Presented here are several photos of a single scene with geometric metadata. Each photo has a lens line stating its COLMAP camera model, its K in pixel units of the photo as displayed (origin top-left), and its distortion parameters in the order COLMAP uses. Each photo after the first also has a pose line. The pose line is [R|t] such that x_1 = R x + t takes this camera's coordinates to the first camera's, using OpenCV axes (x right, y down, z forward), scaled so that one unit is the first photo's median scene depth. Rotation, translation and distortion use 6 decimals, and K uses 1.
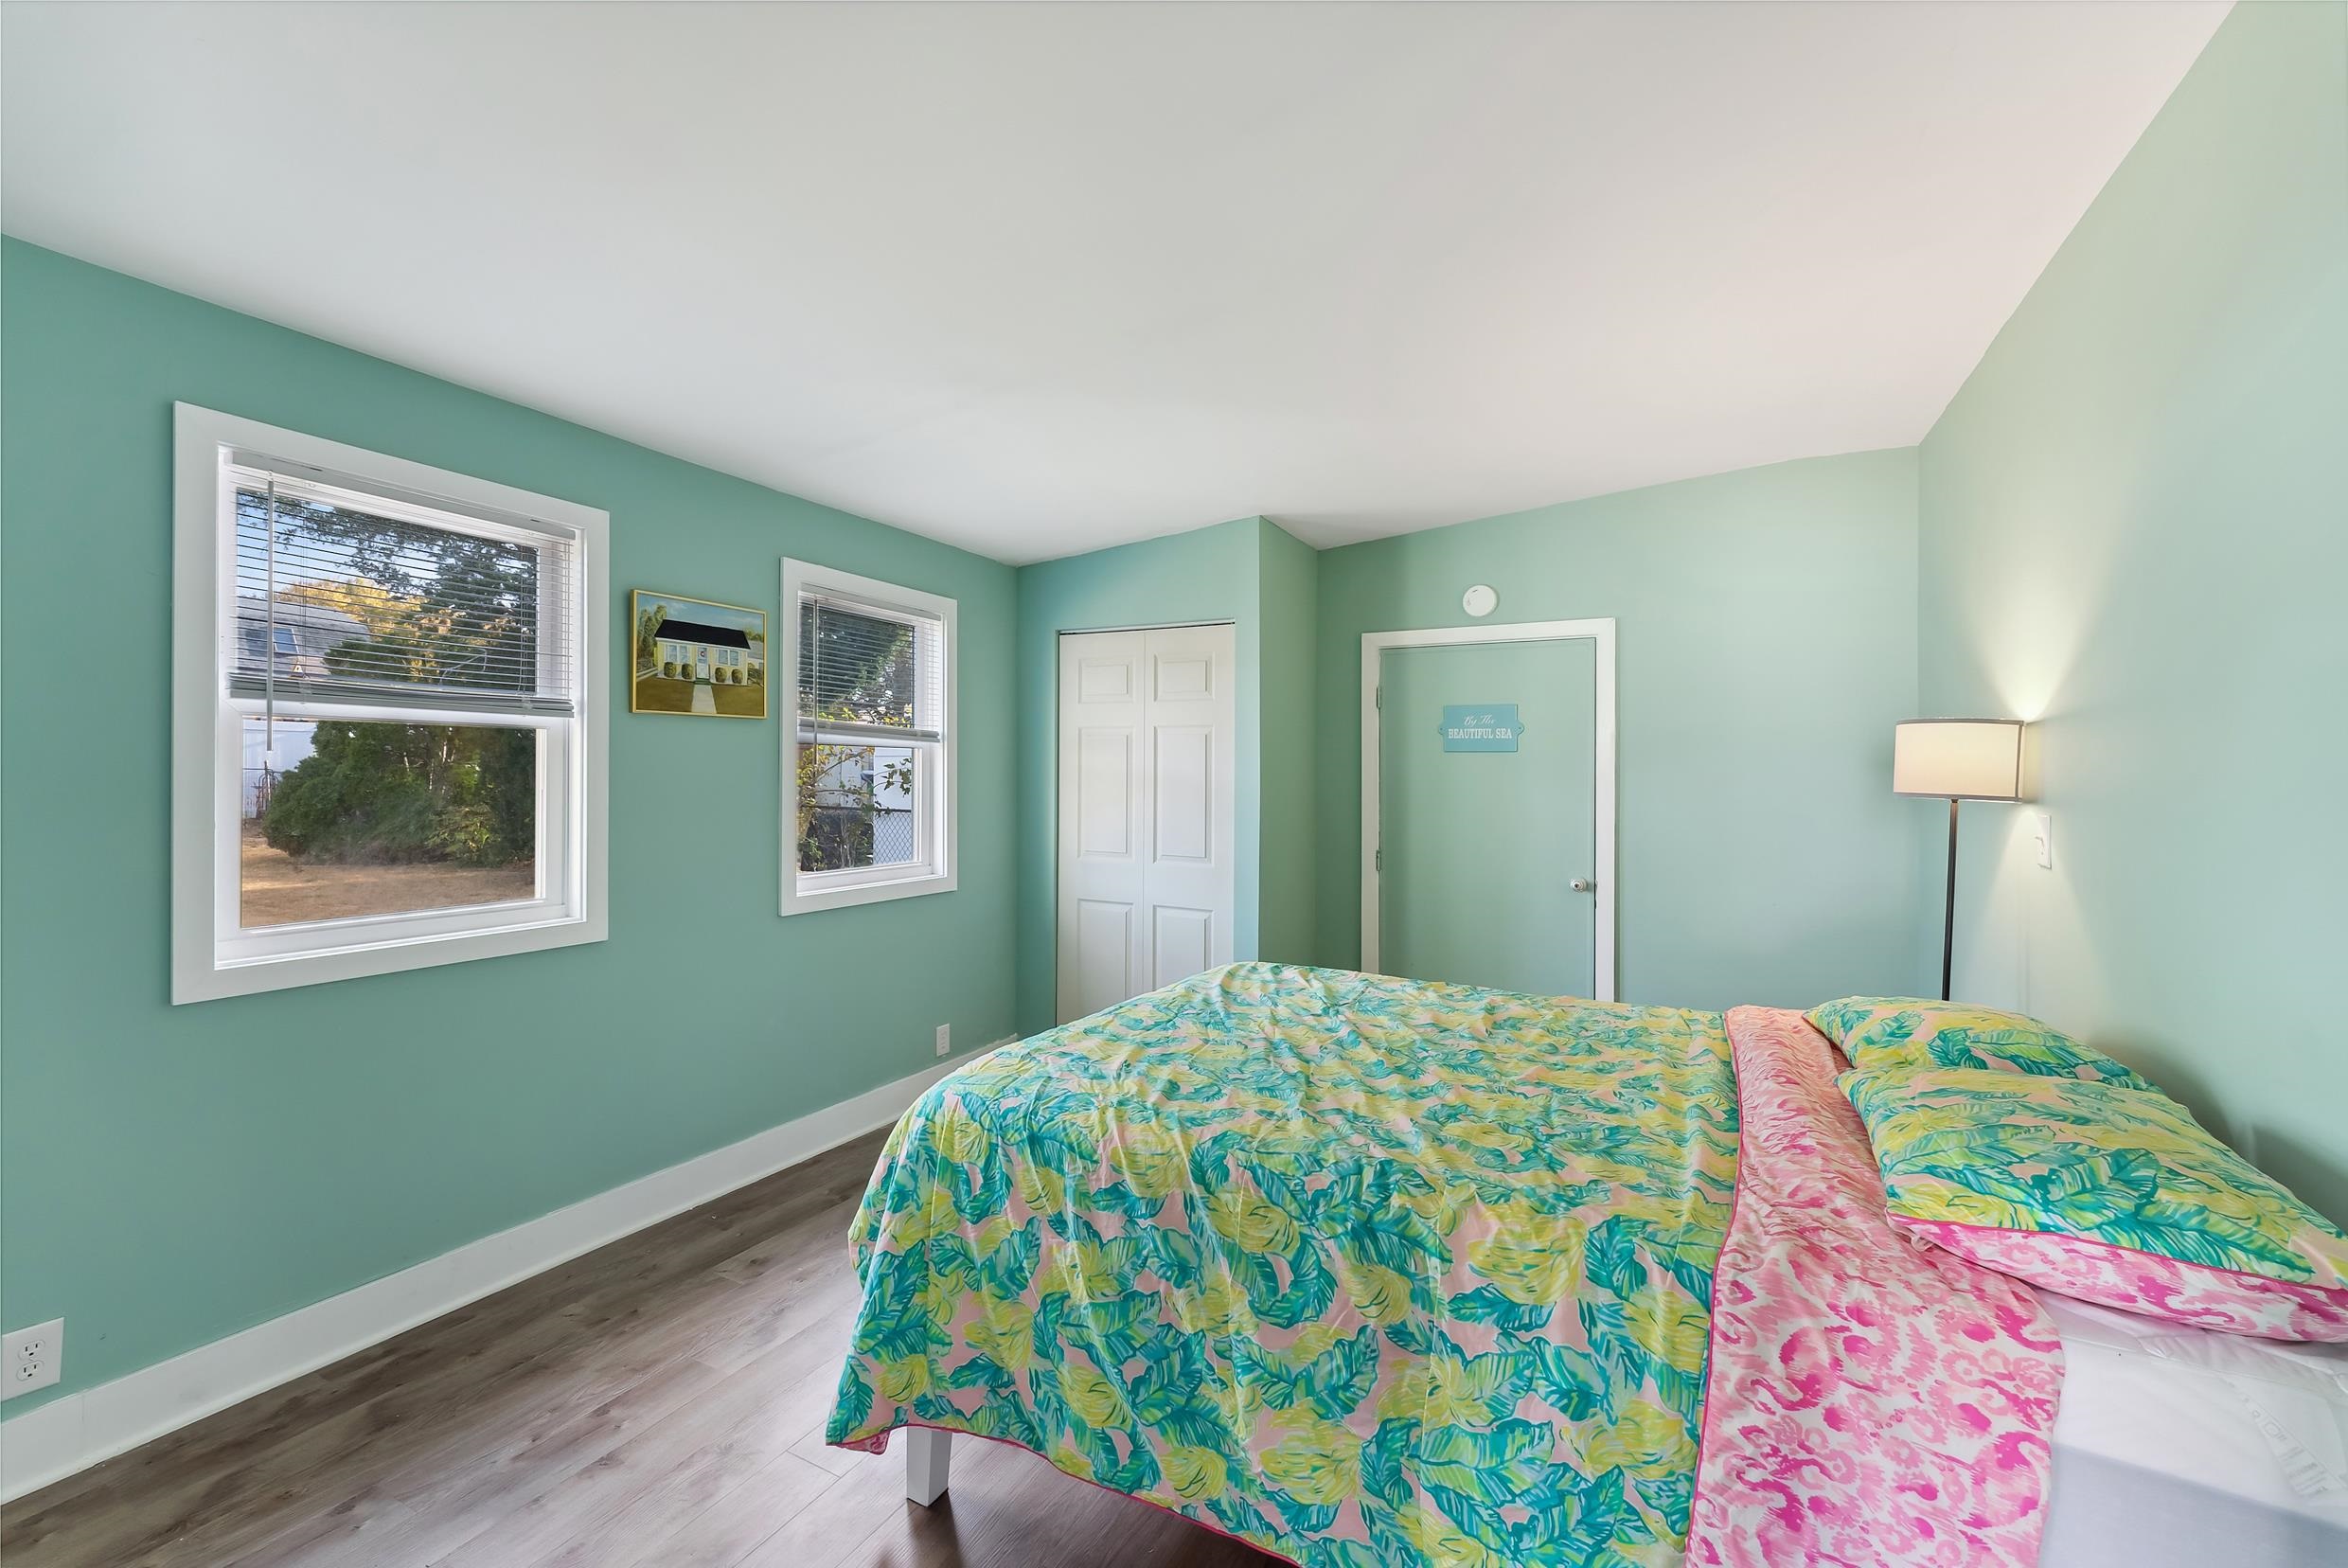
lens RADIAL K [[934.5, 0, 1180.7], [0, 934.5, 780.3], [0, 0, 1]] dist [0.000368, 0.000119]
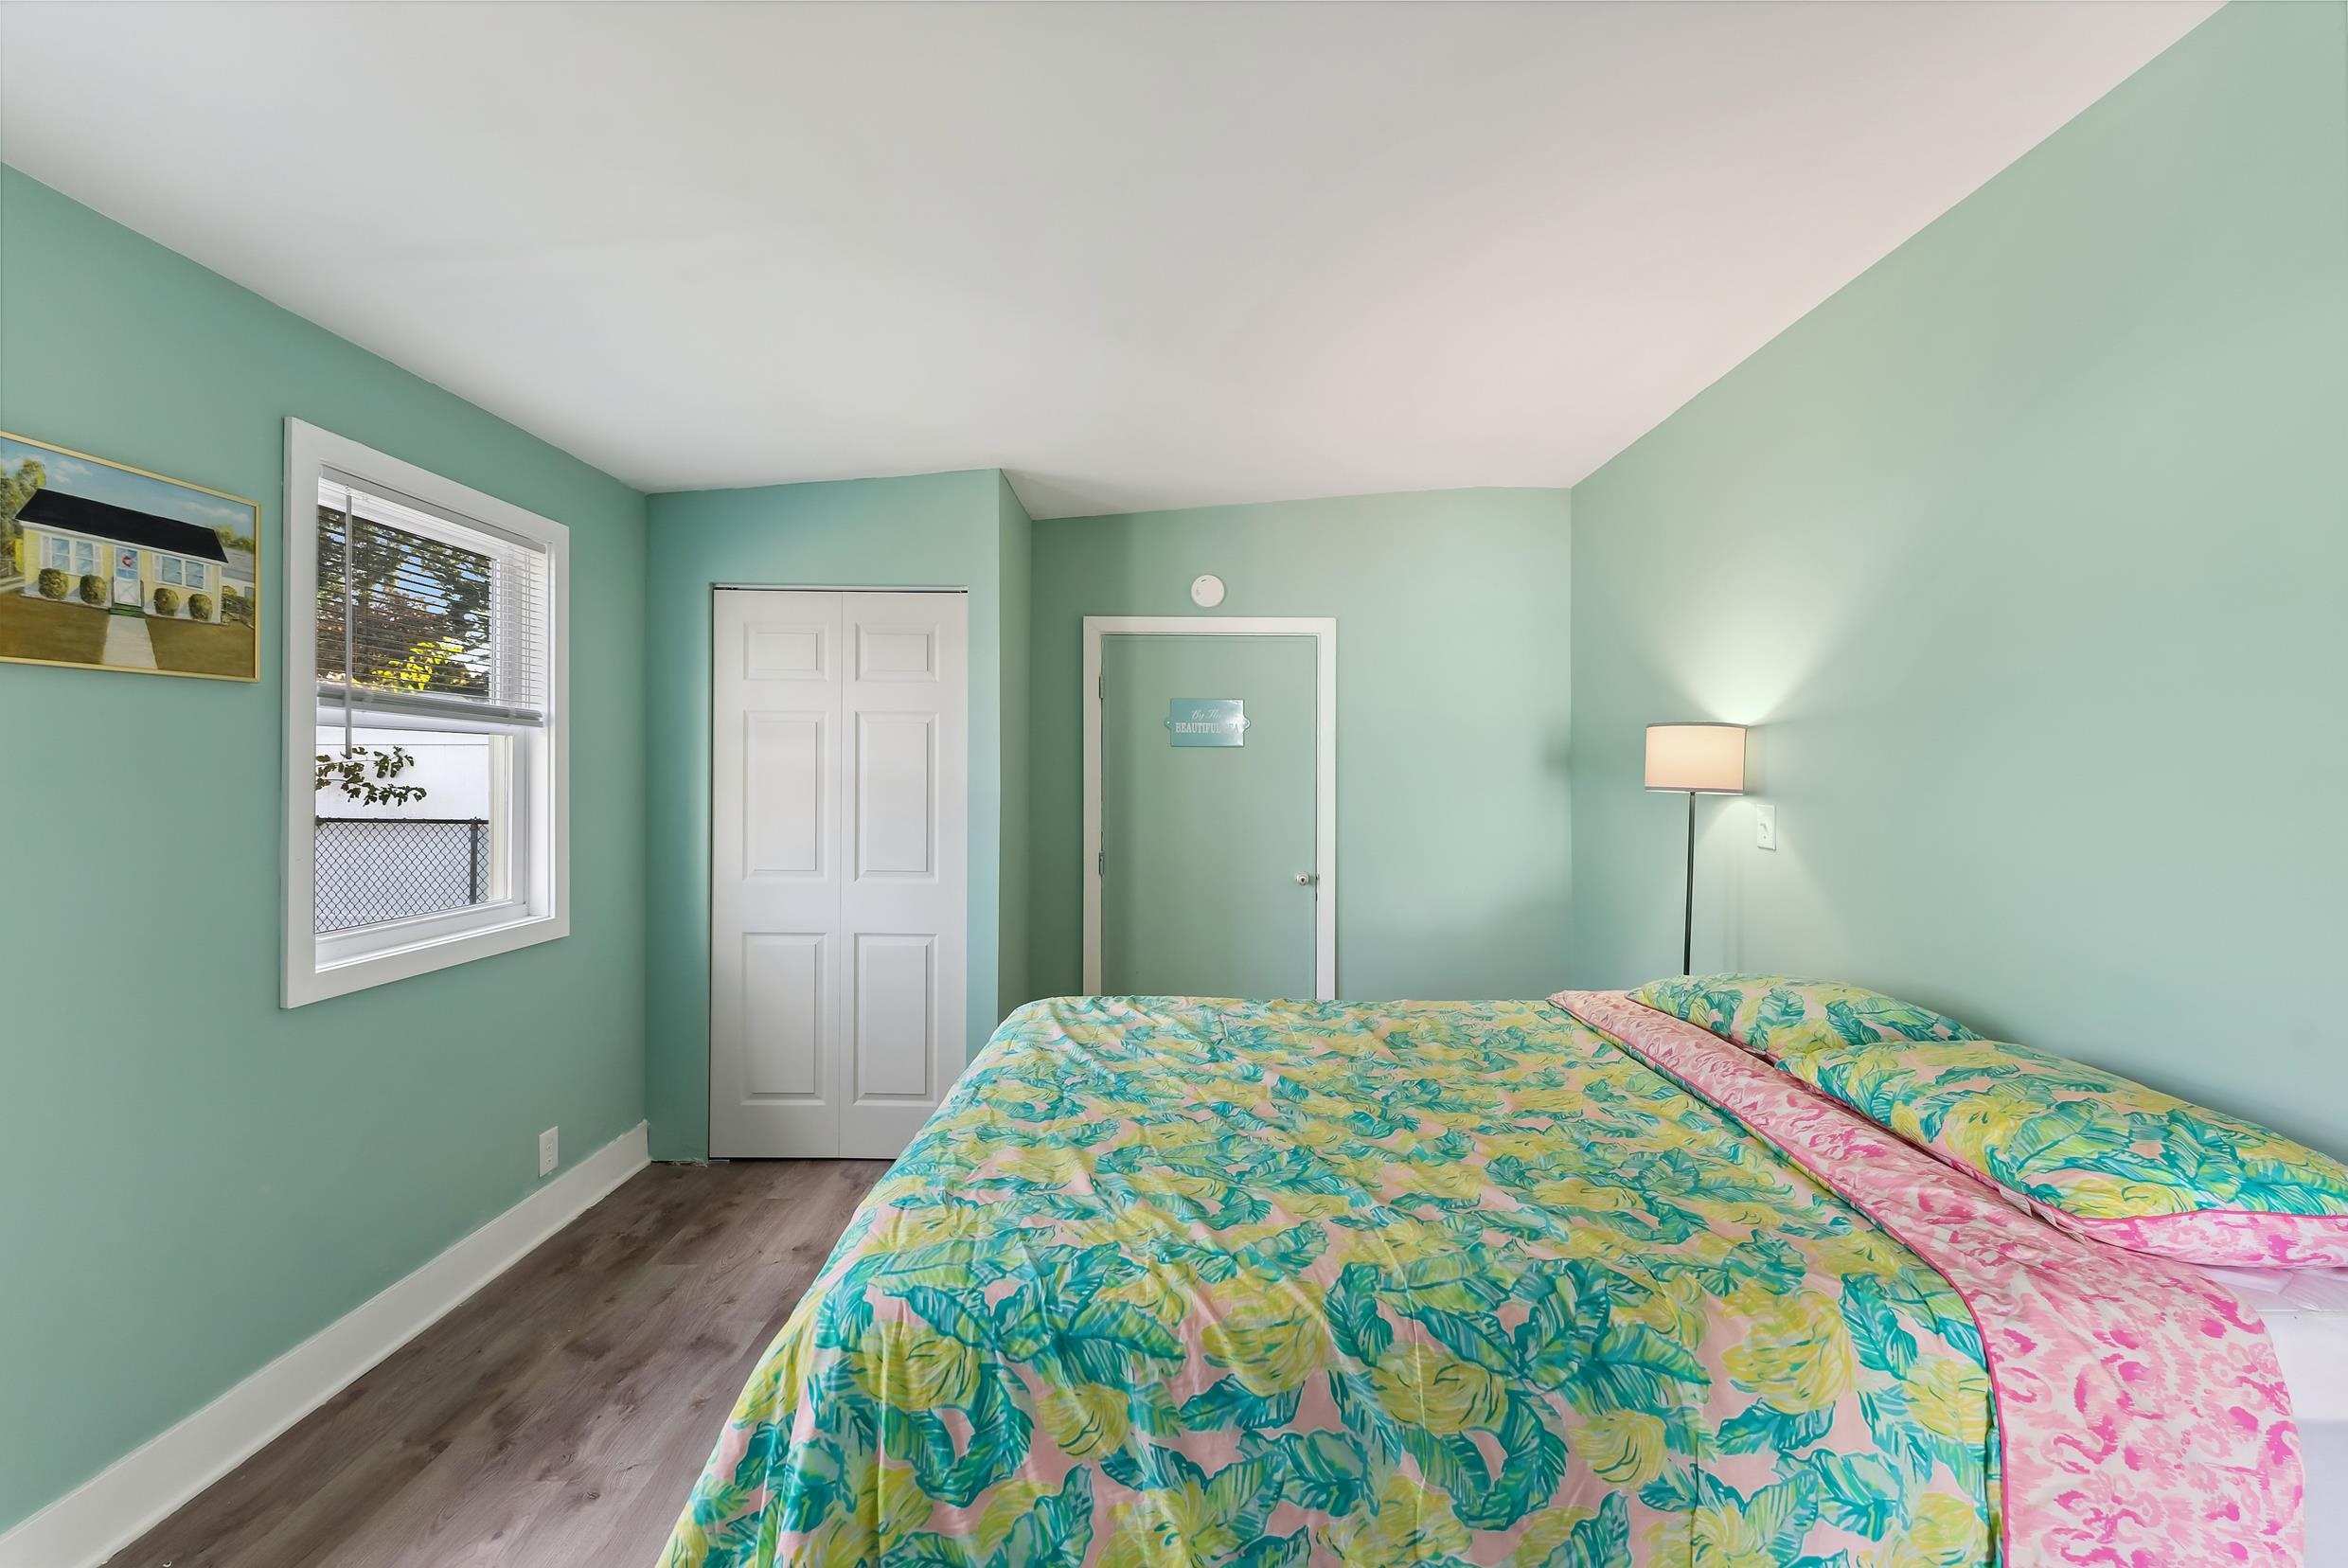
lens RADIAL K [[934.5, 0, 1180.7], [0, 934.5, 780.3], [0, 0, 1]] dist [0.000368, 0.000119]
pose [[0.889319, -0.008491, 0.457208, -0.397065], [0.005740, 0.999956, 0.007405, -0.009496], [-0.457250, -0.003961, 0.889329, 0.411901]]
